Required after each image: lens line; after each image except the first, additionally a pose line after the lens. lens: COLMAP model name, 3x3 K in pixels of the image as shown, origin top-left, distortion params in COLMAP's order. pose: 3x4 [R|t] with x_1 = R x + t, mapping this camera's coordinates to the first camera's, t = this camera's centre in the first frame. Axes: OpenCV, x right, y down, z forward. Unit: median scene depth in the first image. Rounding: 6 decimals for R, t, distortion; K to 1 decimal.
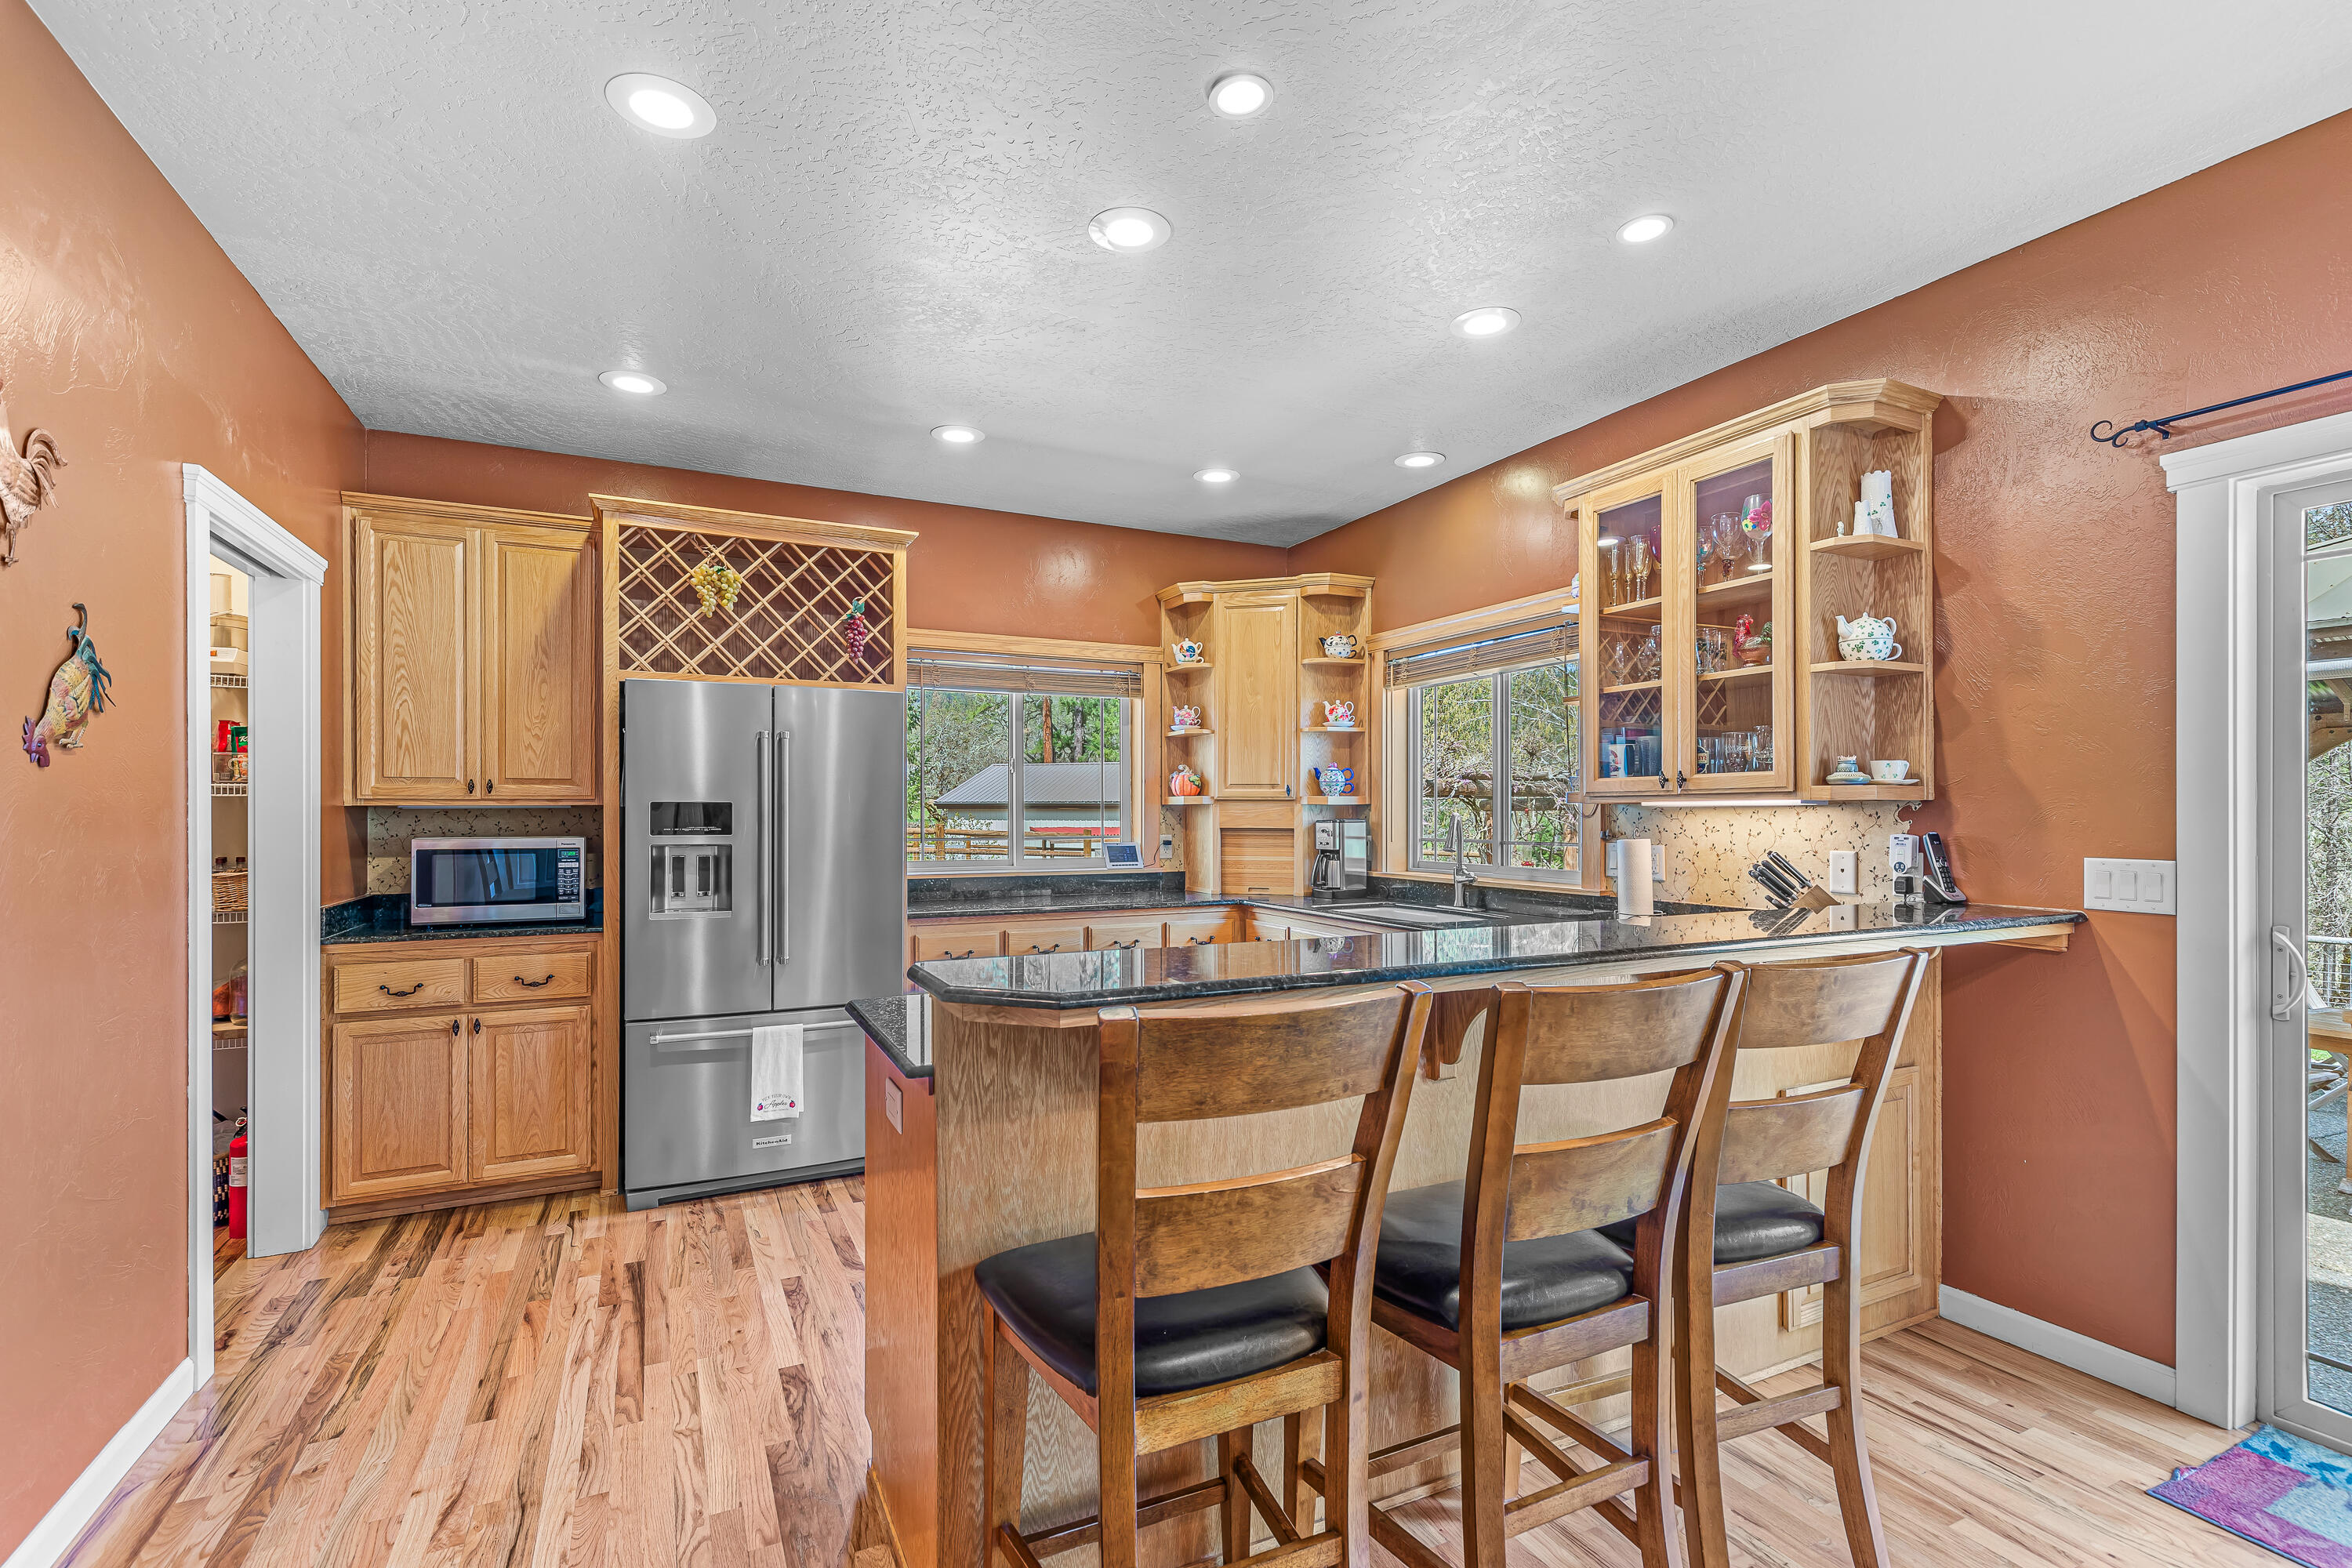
lens RADIAL K [[1038.3, 0, 1175.4], [0, 1038.3, 813.4], [0, 0, 1]] dist [-0.002651, -0.000164]
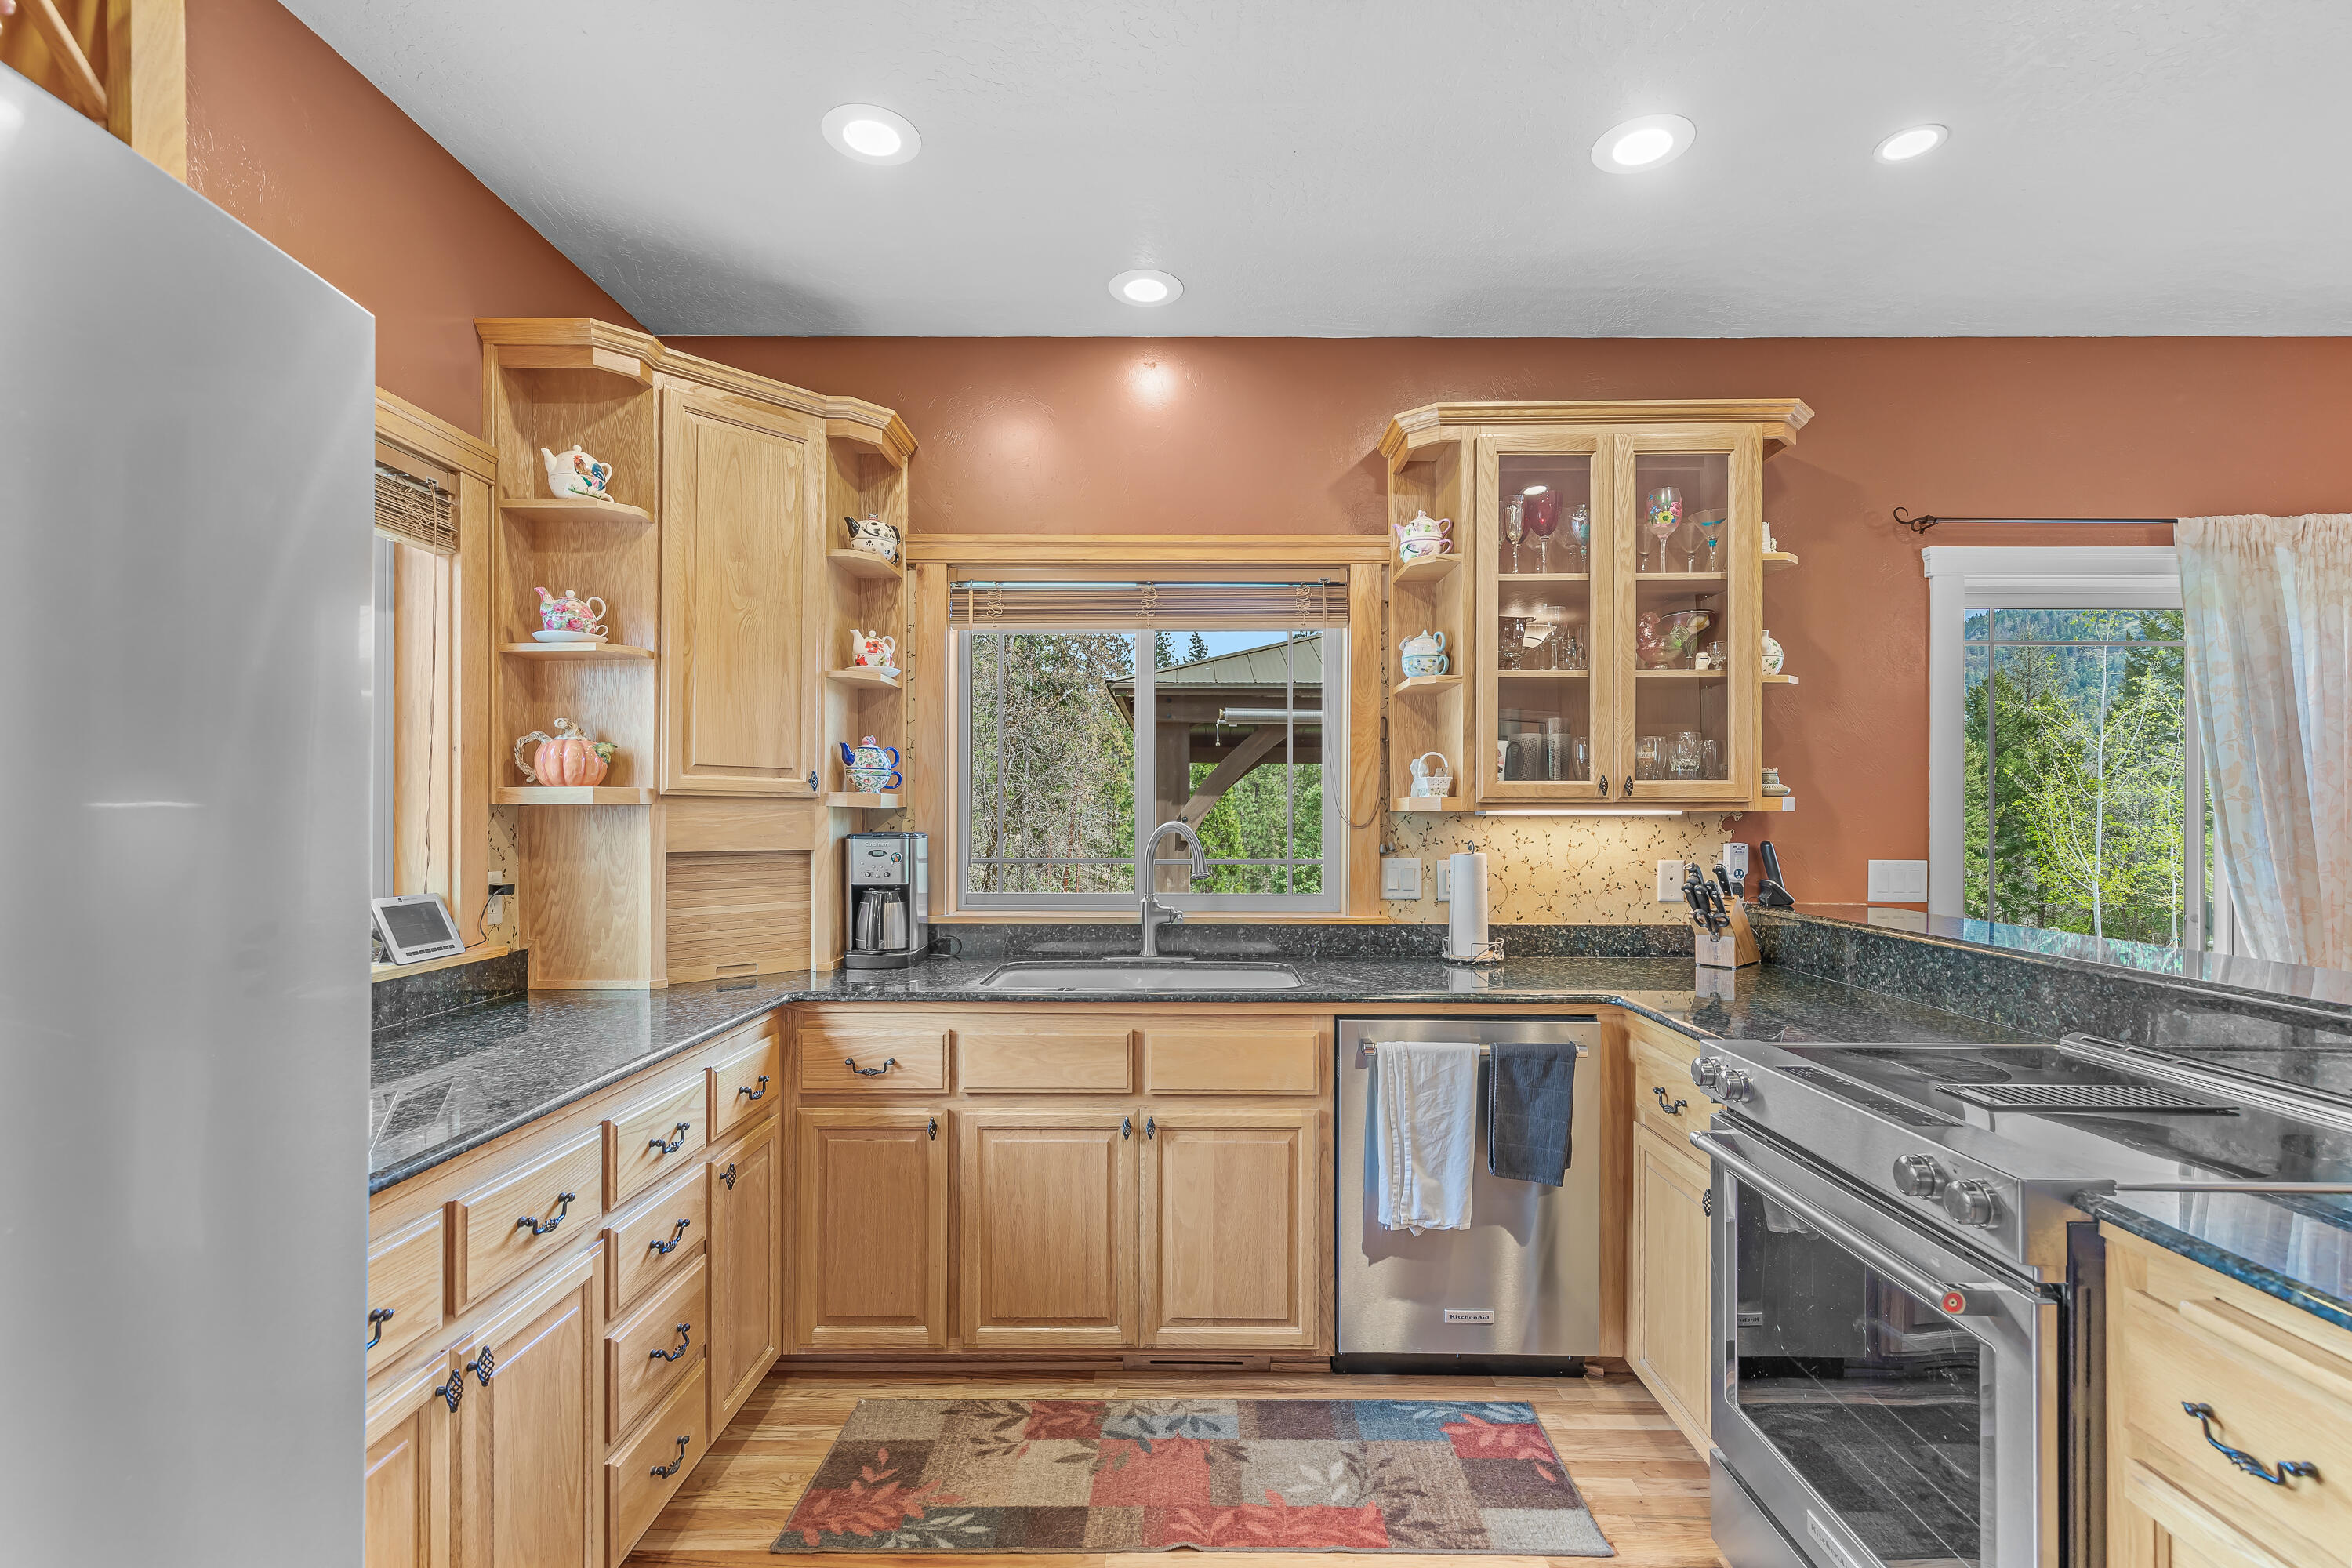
lens RADIAL K [[1038.3, 0, 1175.4], [0, 1038.3, 813.4], [0, 0, 1]] dist [-0.002651, -0.000164]
pose [[0.459571, 0.004132, 0.888131, -0.295497], [-0.000817, 0.999991, -0.004229, -0.002915], [-0.888141, 0.001218, 0.459570, 0.588810]]
